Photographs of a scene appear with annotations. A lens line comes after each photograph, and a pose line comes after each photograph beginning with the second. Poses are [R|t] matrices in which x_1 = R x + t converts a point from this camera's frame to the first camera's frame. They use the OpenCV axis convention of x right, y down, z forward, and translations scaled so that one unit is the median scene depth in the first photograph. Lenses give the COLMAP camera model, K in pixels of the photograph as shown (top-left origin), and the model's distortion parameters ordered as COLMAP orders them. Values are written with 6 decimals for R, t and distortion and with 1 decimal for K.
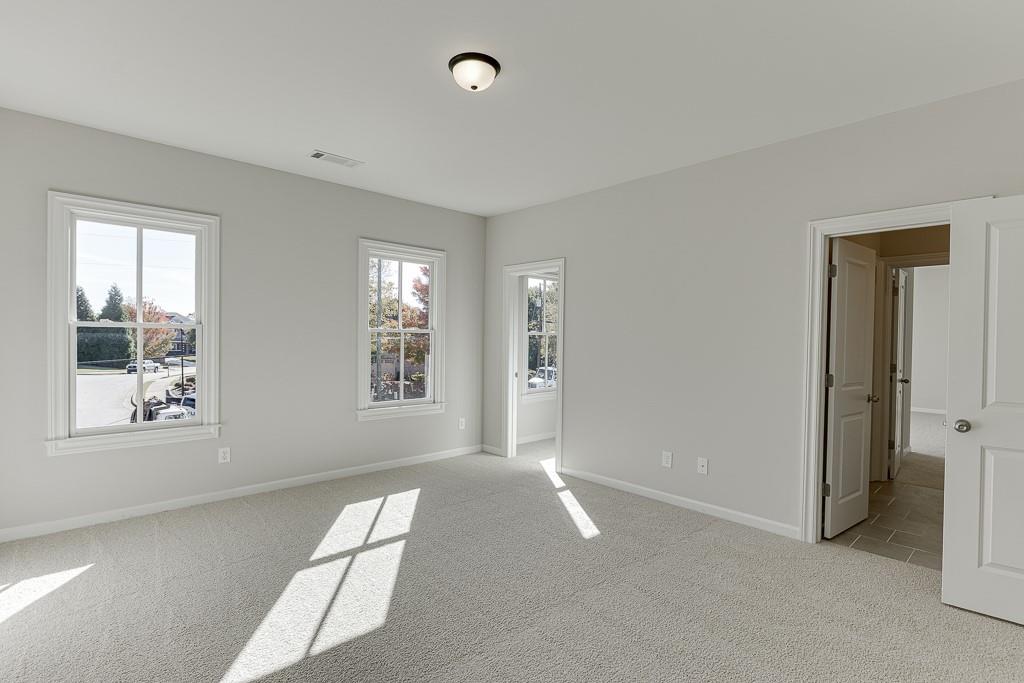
lens RADIAL K [[504.5, 0, 503.4], [0, 504.5, 337.7], [0, 0, 1]] dist [-0.014709, 0.003679]
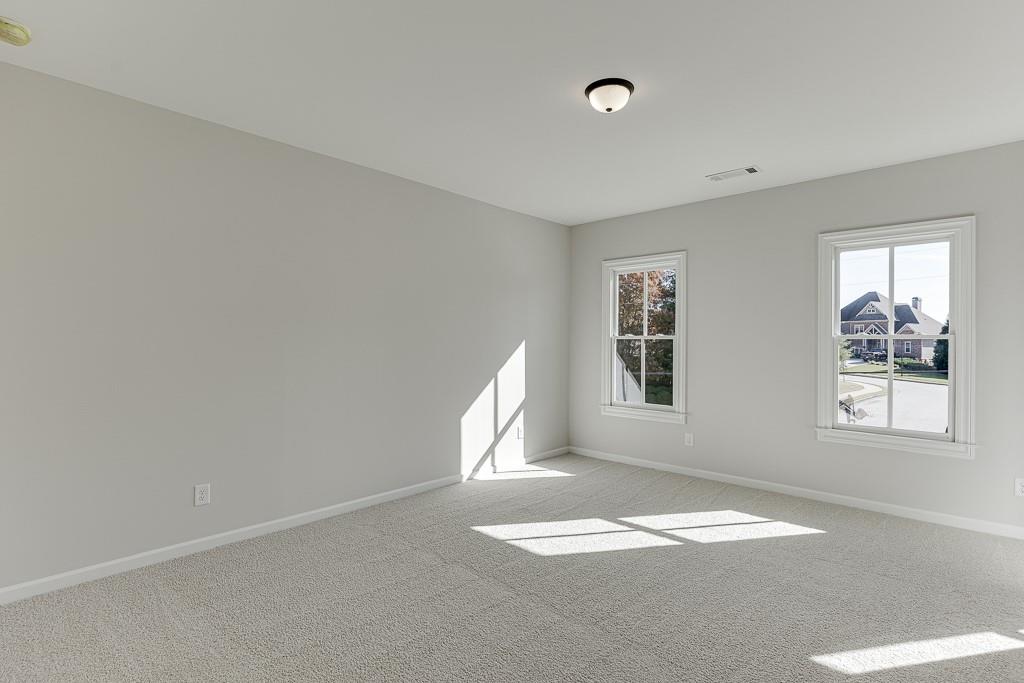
lens RADIAL K [[504.5, 0, 560.4], [0, 504.5, 345.1], [0, 0, 1]] dist [-0.014709, 0.003679]
pose [[0.090188, -0.012483, -0.995847, 0.648106], [-0.008798, 0.999872, -0.013330, 0.016865], [0.995886, 0.009963, 0.090066, 0.542907]]
